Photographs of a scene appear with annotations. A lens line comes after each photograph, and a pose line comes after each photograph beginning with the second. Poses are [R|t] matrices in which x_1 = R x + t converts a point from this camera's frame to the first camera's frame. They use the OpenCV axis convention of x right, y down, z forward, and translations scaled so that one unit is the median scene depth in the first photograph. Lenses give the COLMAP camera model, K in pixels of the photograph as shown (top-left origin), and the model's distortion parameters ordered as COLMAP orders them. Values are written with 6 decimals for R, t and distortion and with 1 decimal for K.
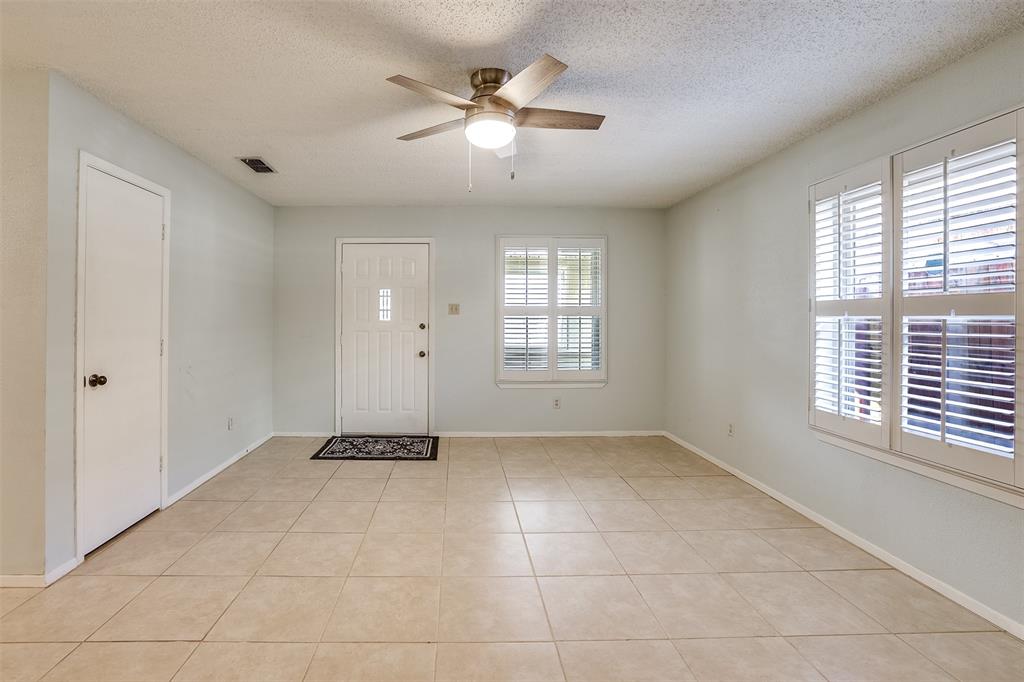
lens RADIAL K [[450.1, 0, 510.0], [0, 450.1, 316.7], [0, 0, 1]] dist [-0.045091, 0.016202]
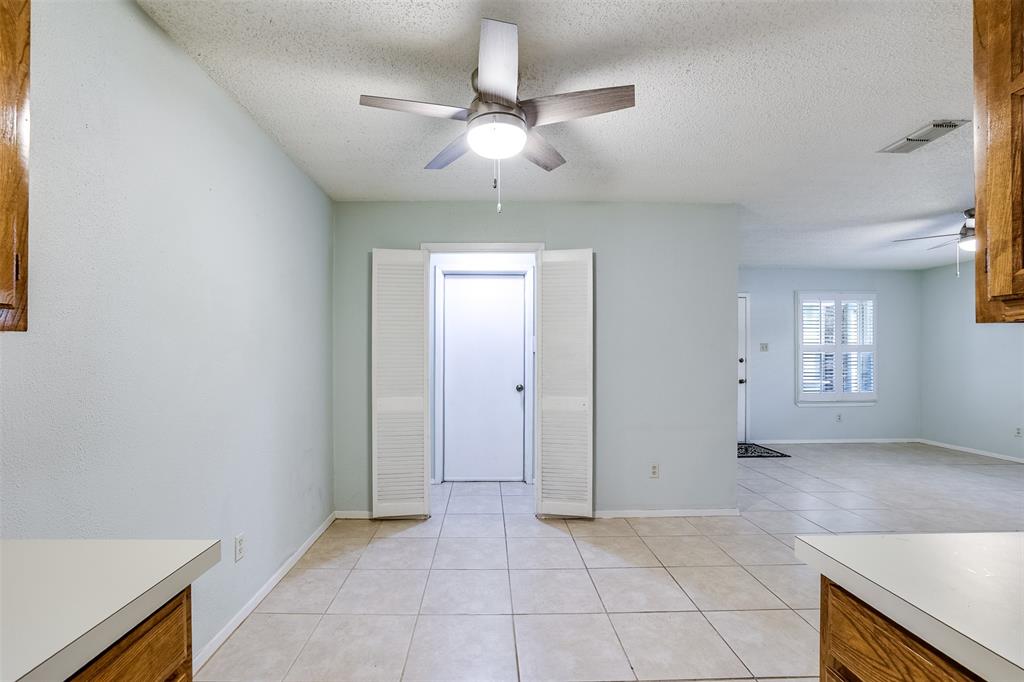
lens RADIAL K [[453.8, 0, 481.3], [0, 453.8, 344.7], [0, 0, 1]] dist [-0.026760, 0.000390]
pose [[0.999565, -0.005229, -0.029041, -0.920906], [0.004672, 0.999805, -0.019212, -0.002116], [0.029135, 0.019068, 0.999394, -0.348110]]
